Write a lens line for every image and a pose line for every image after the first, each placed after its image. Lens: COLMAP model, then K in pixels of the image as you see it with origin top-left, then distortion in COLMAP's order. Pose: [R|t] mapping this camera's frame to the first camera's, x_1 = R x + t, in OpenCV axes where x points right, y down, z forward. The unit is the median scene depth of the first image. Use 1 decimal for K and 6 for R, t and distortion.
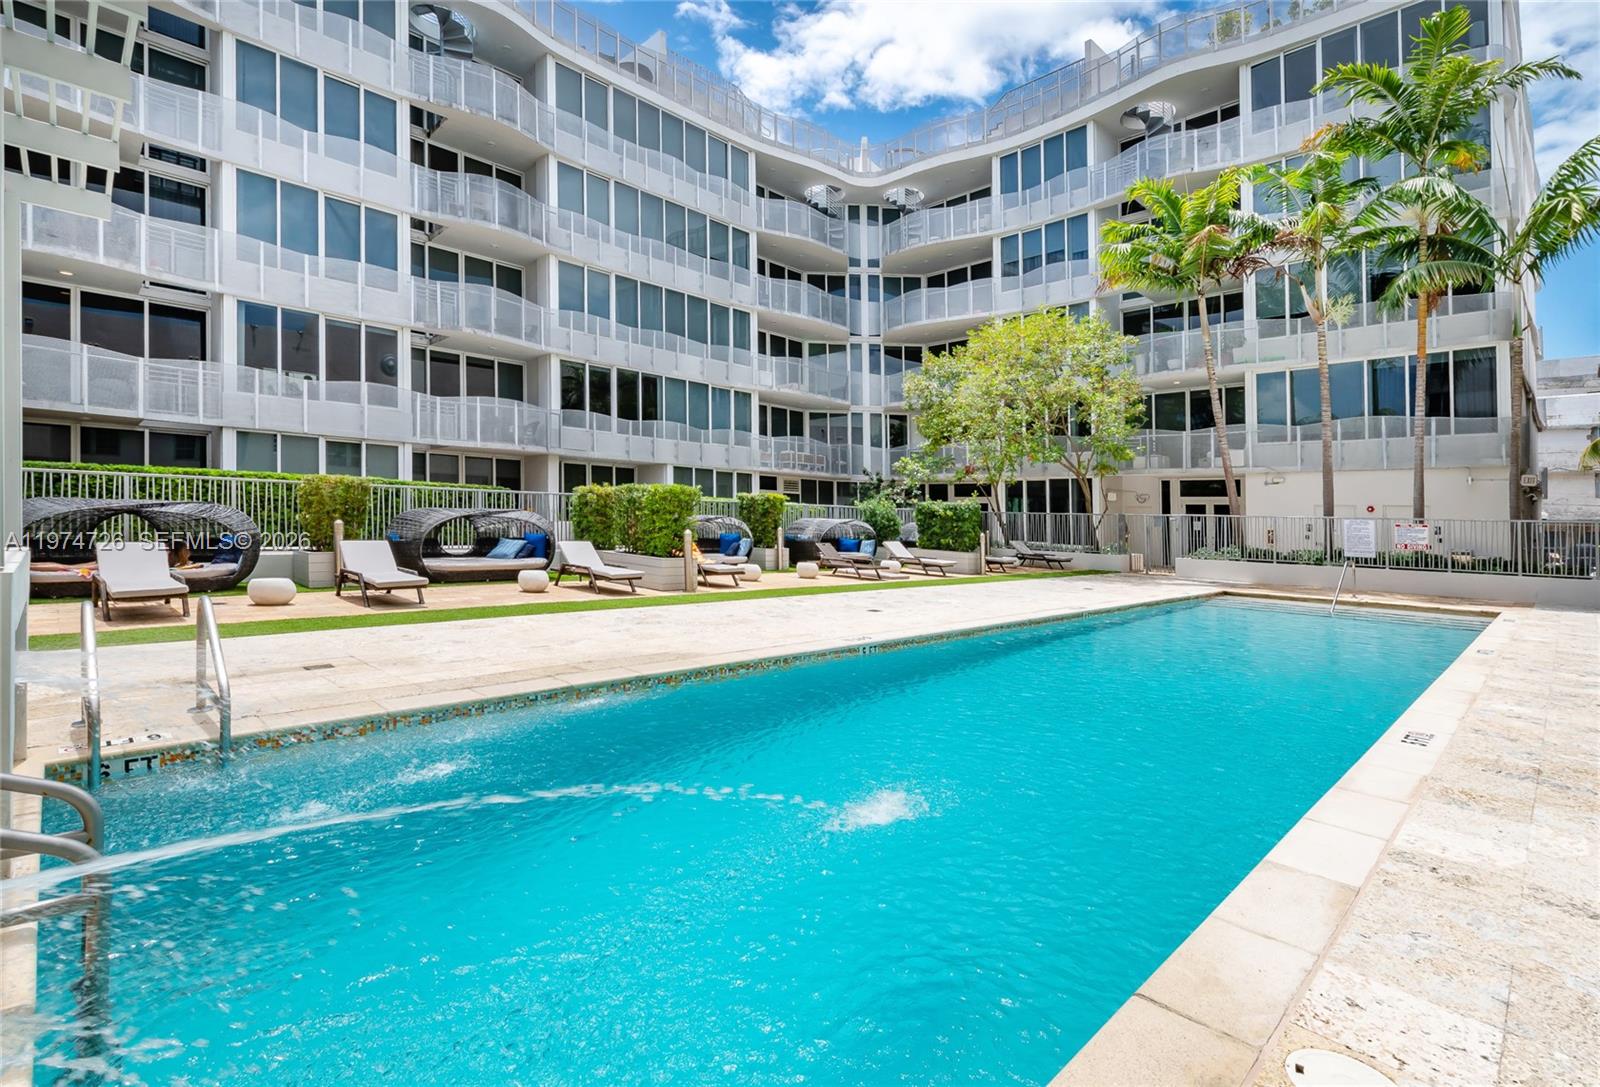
lens RADIAL K [[729.1, 0, 804.0], [0, 729.1, 515.9], [0, 0, 1]] dist [0.000846, -0.006464]
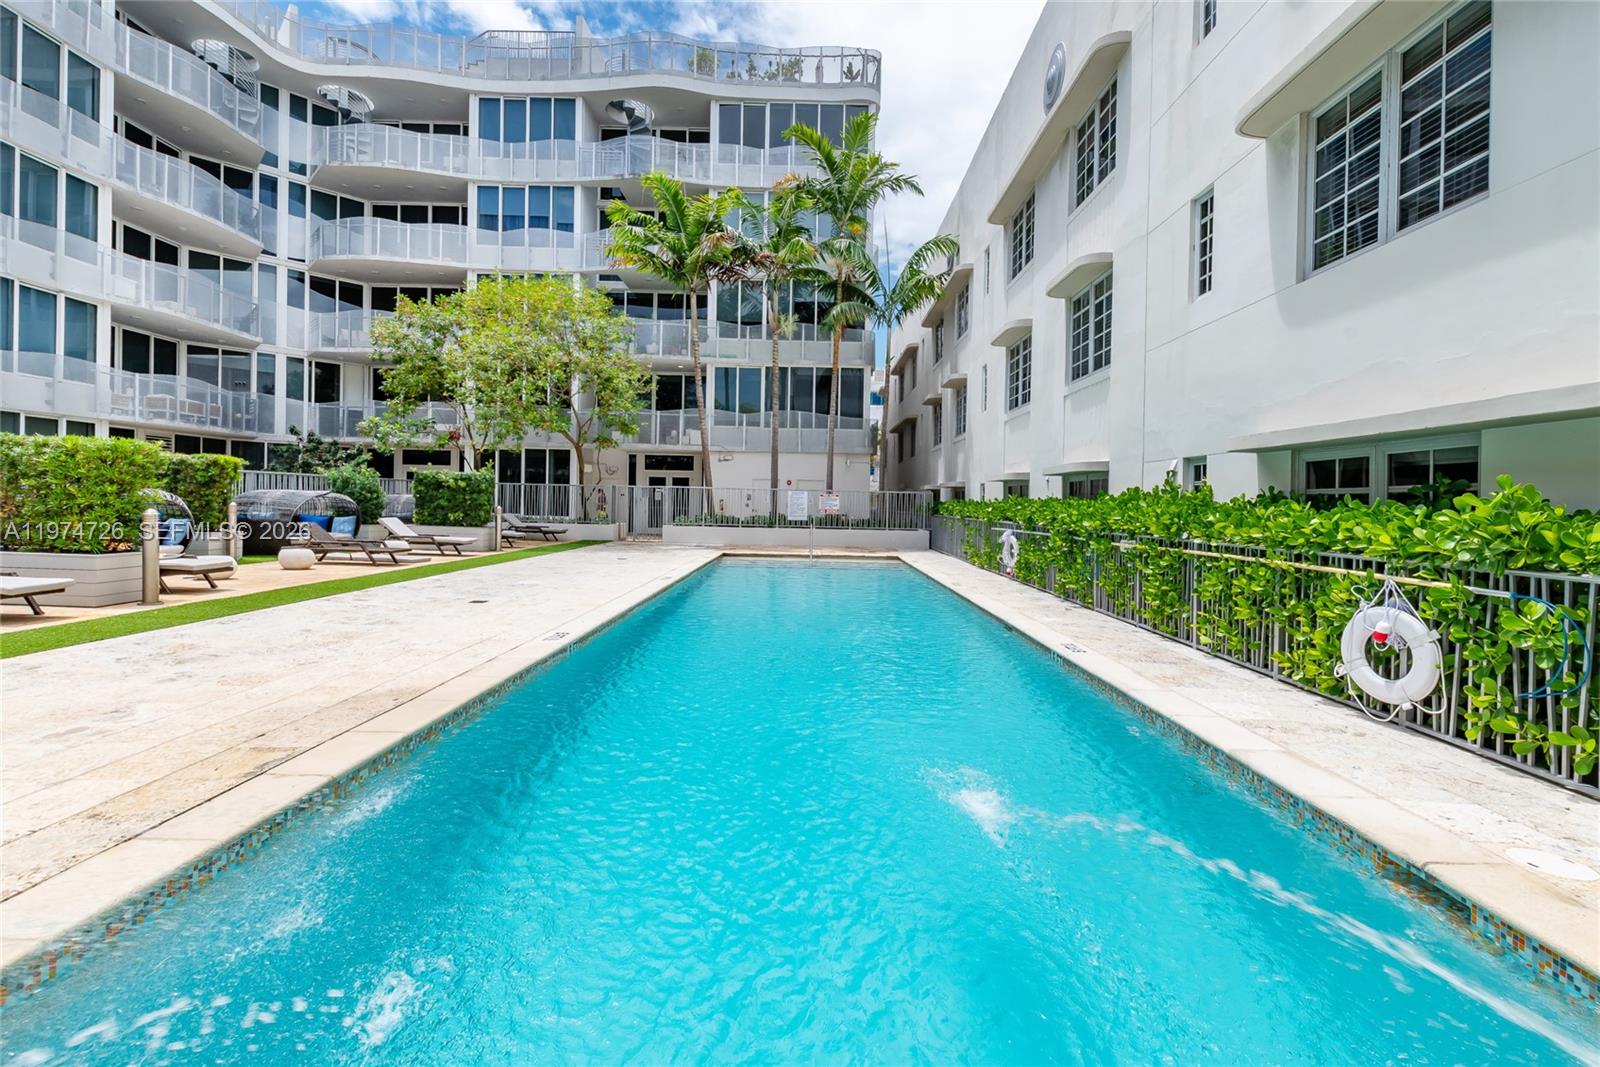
lens RADIAL K [[721.7, 0, 798.3], [0, 721.7, 493.2], [0, 0, 1]] dist [-0.003865, -0.000534]
pose [[0.705479, -0.003165, 0.708723, -0.098178], [-0.004585, 0.999949, 0.009030, -0.001621], [-0.708716, -0.009620, 0.705429, 0.069234]]
